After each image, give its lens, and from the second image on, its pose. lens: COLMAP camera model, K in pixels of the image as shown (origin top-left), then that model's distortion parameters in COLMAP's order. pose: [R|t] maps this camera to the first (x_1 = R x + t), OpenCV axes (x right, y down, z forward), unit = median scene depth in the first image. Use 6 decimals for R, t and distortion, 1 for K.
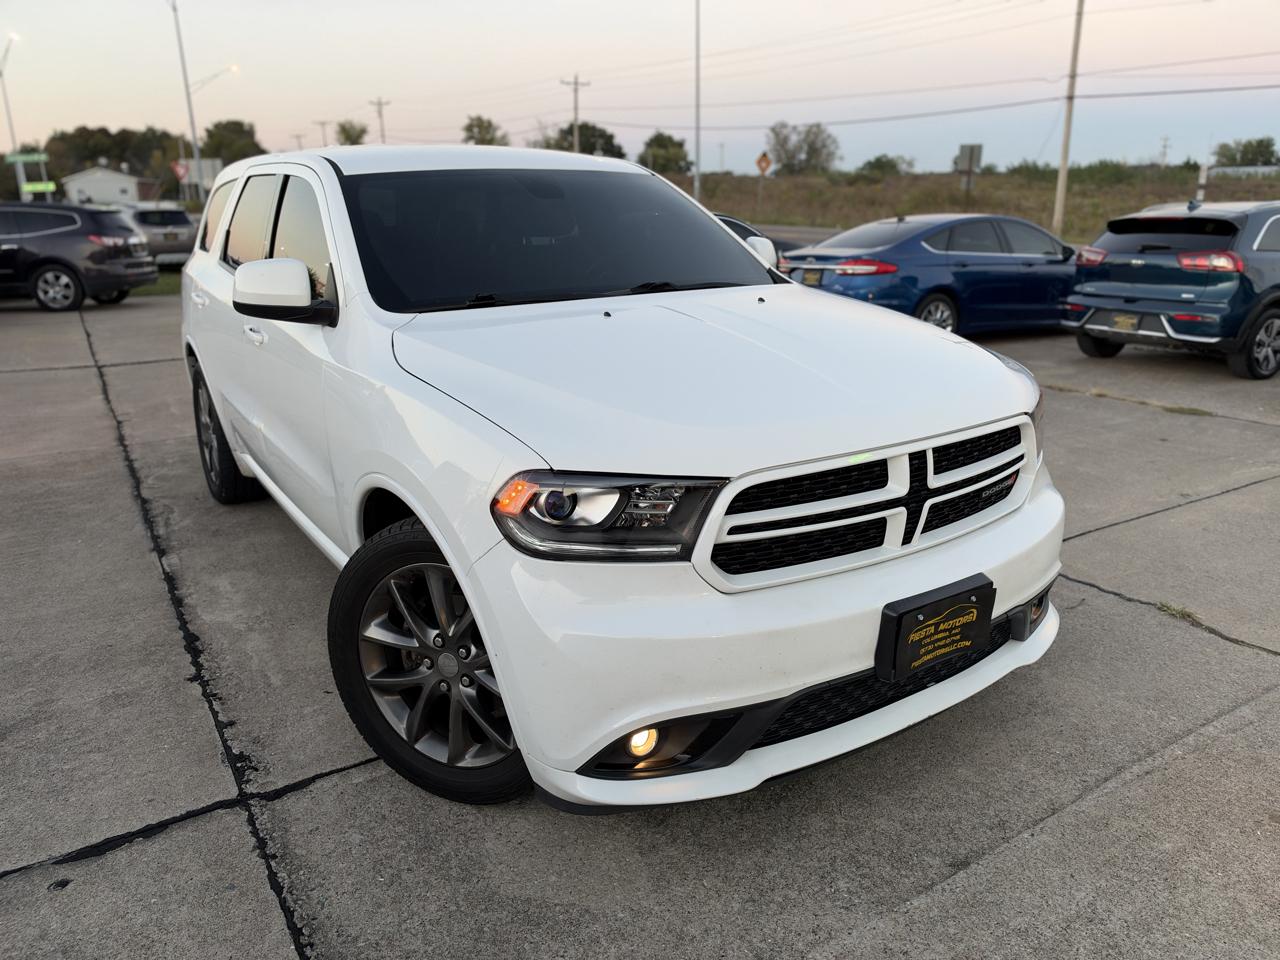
lens RADIAL K [[933.0, 0, 642.7], [0, 933.0, 486.5], [0, 0, 1]] dist [-0.012485, -0.001907]
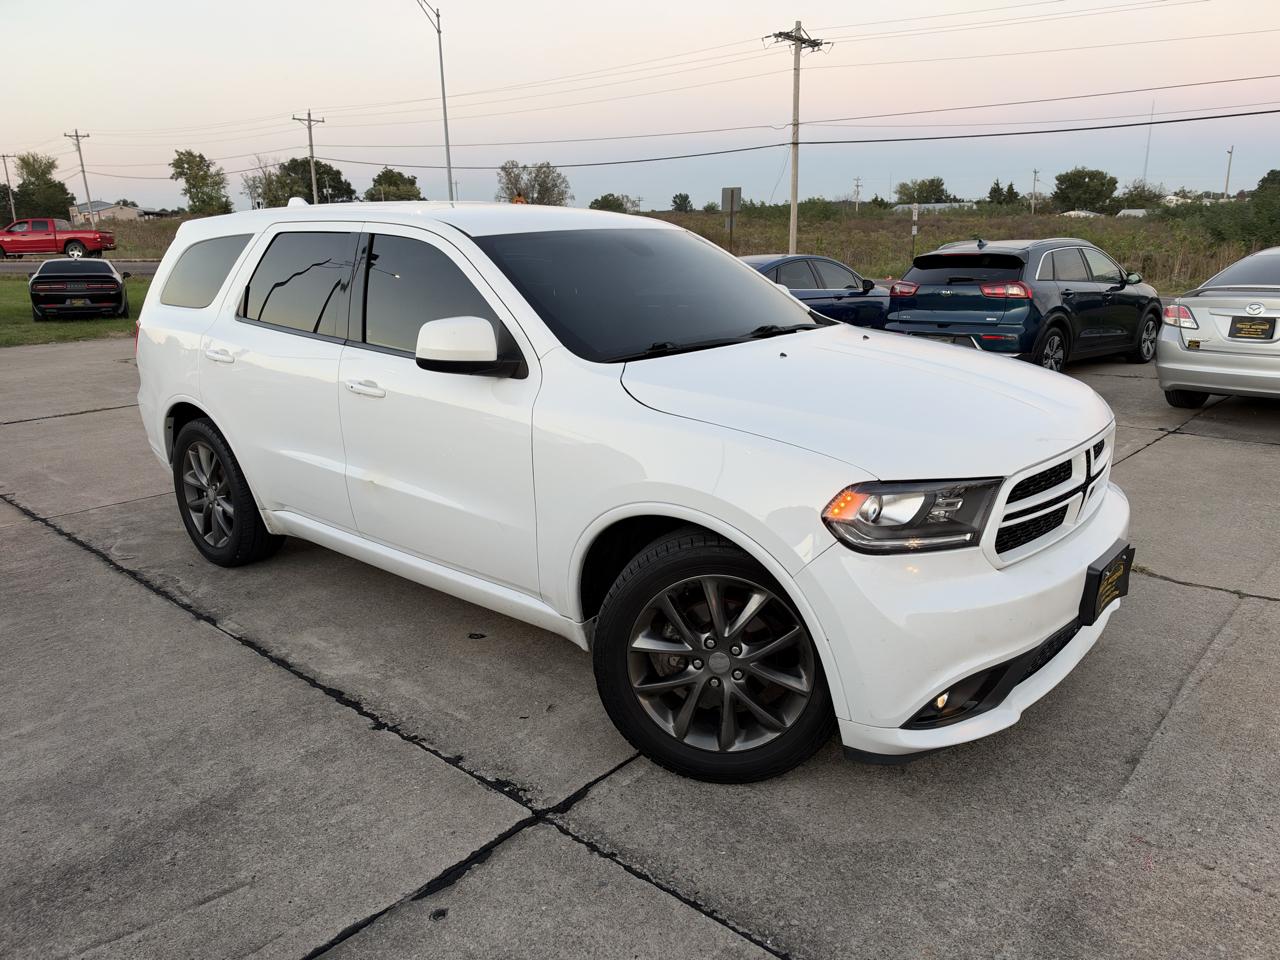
lens RADIAL K [[933.0, 0, 645.4], [0, 933.0, 485.6], [0, 0, 1]] dist [-0.012485, -0.001907]
pose [[0.961270, -0.078464, 0.264205, -0.492508], [0.088109, 0.995801, -0.024834, -0.005654], [-0.261147, 0.047151, 0.964147, -0.076493]]
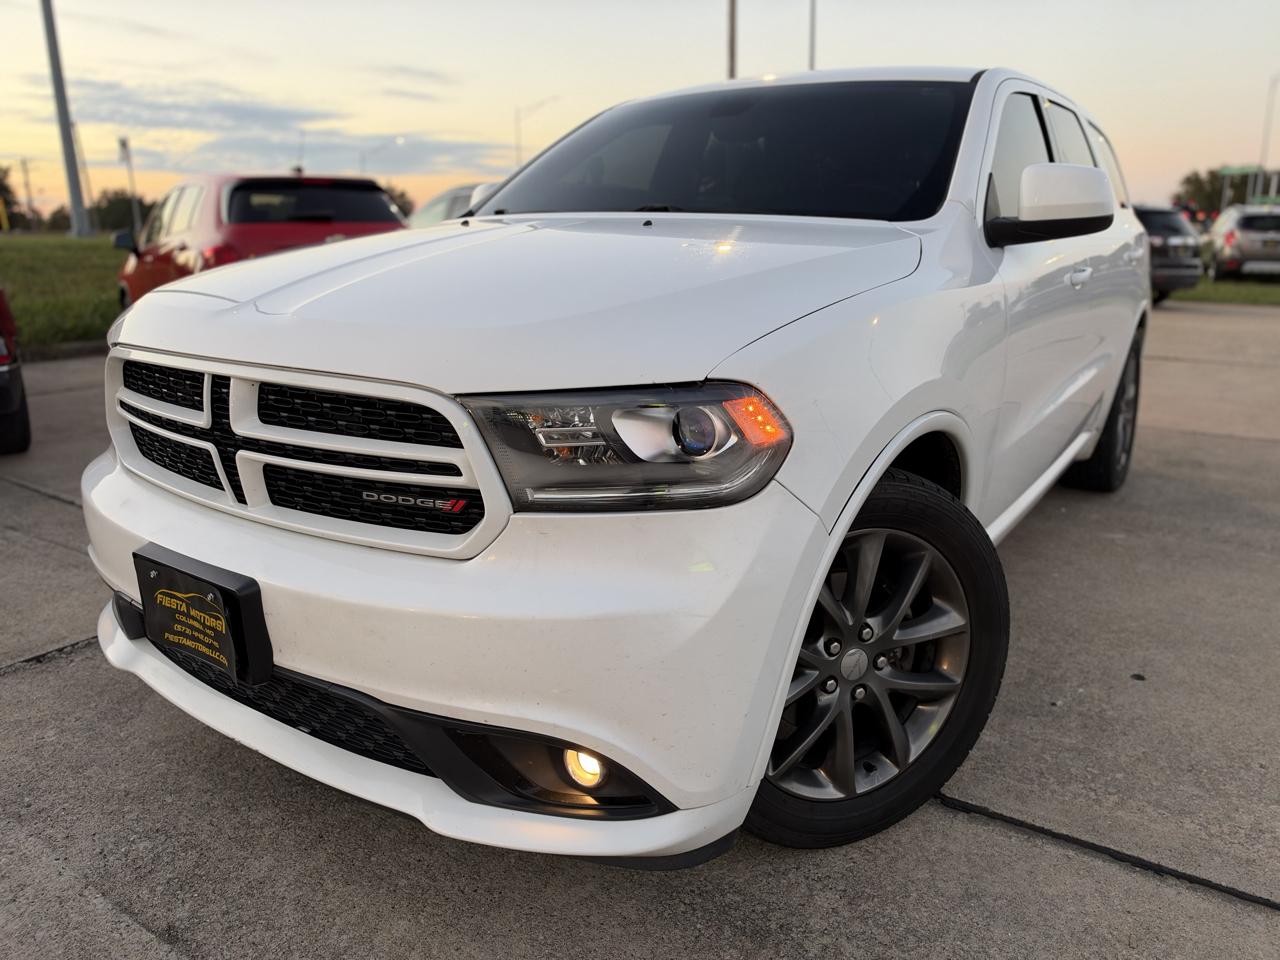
lens RADIAL K [[933.0, 0, 639.9], [0, 933.0, 475.5], [0, 0, 1]] dist [-0.012485, -0.001907]
pose [[0.390808, 0.246582, -0.886829, 0.822983], [-0.271770, 0.951410, 0.144774, -0.119718], [0.879437, 0.184435, 0.438833, 0.729742]]
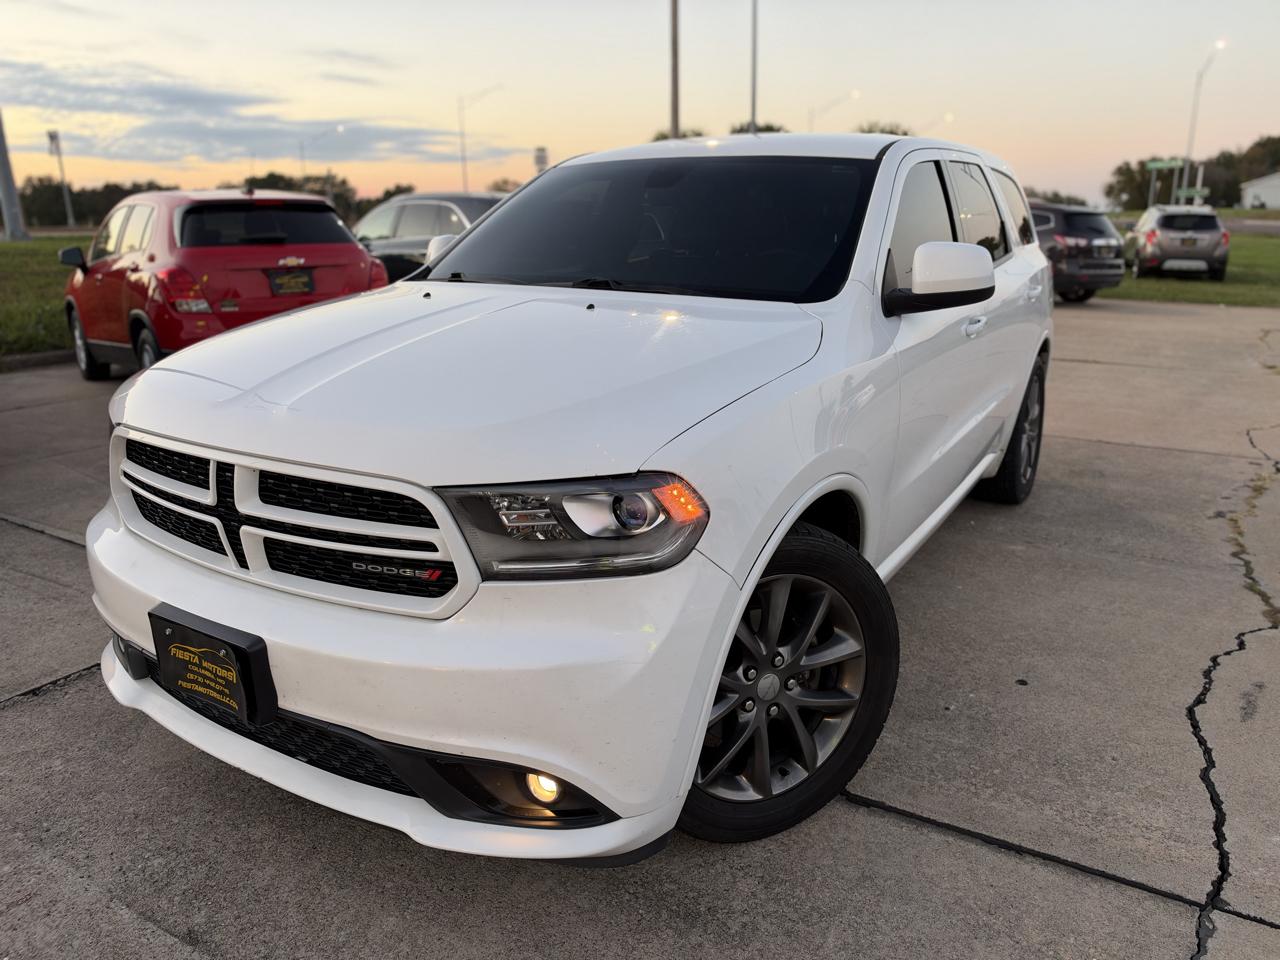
lens RADIAL K [[933.0, 0, 644.7], [0, 933.0, 481.3], [0, 0, 1]] dist [-0.012485, -0.001907]
pose [[0.445166, 0.256501, -0.857925, 0.910648], [-0.265688, 0.952786, 0.147000, -0.190084], [0.855124, 0.162501, 0.492297, 0.674122]]
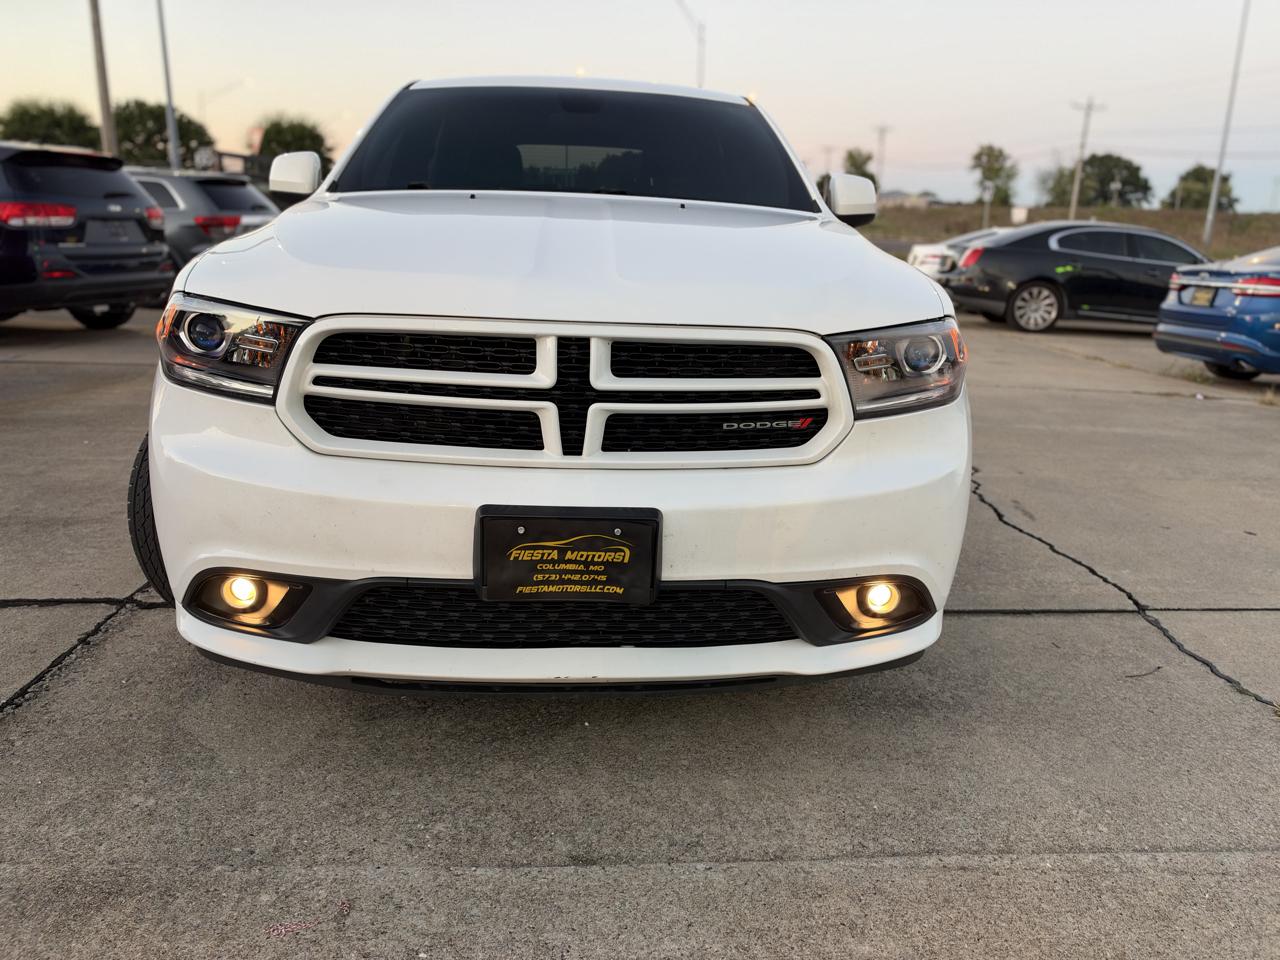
lens RADIAL K [[933.0, 0, 642.8], [0, 933.0, 468.7], [0, 0, 1]] dist [-0.012485, -0.001907]
pose [[0.872953, 0.161117, -0.460427, 0.546396], [-0.181712, 0.983352, -0.000415, 0.051637], [0.452695, 0.084028, 0.887697, 0.223147]]
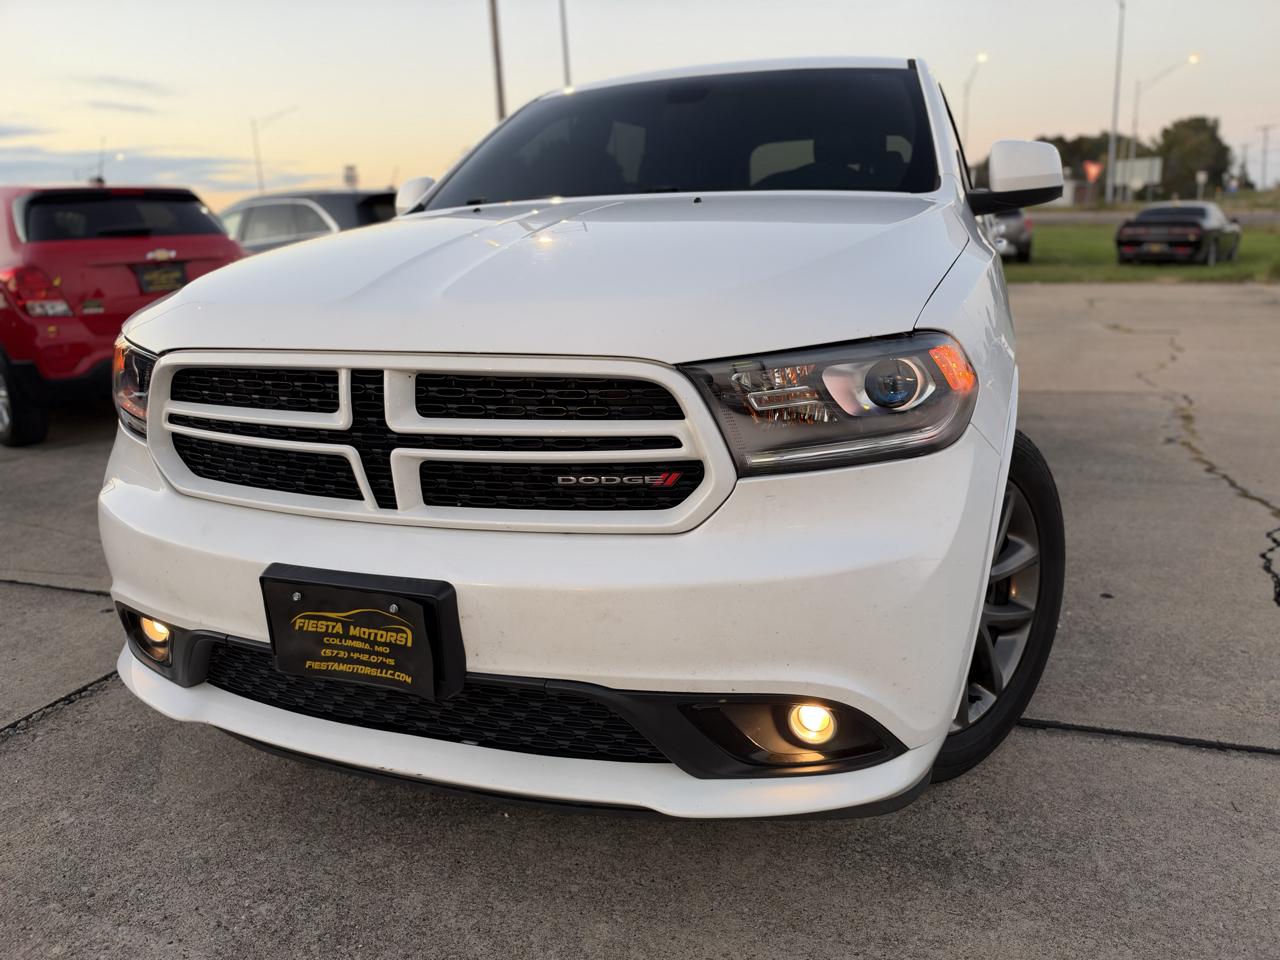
lens RADIAL K [[933.0, 0, 633.5], [0, 933.0, 478.5], [0, 0, 1]] dist [-0.012485, -0.001907]
pose [[0.605236, 0.192452, -0.772432, 0.708205], [-0.202390, 0.975652, 0.084503, -0.040898], [0.769888, 0.105188, 0.629450, 0.537724]]
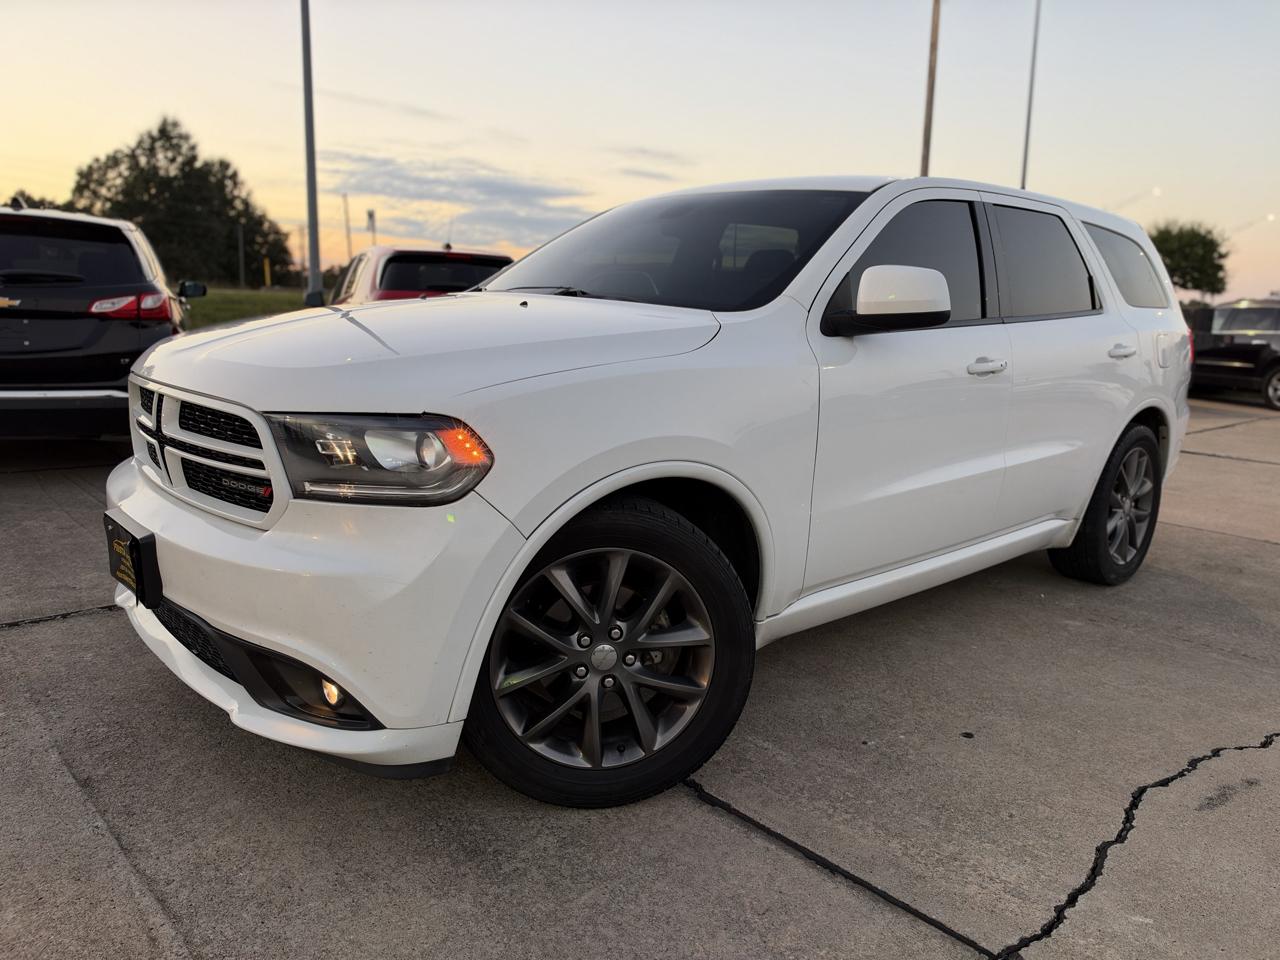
lens RADIAL K [[933.0, 0, 642.8], [0, 933.0, 487.3], [0, 0, 1]] dist [-0.012485, -0.001907]
pose [[0.171883, 0.211942, -0.962048, 1.082550], [-0.326648, 0.933595, 0.147313, -0.208022], [0.929385, 0.288931, 0.229700, 0.972725]]
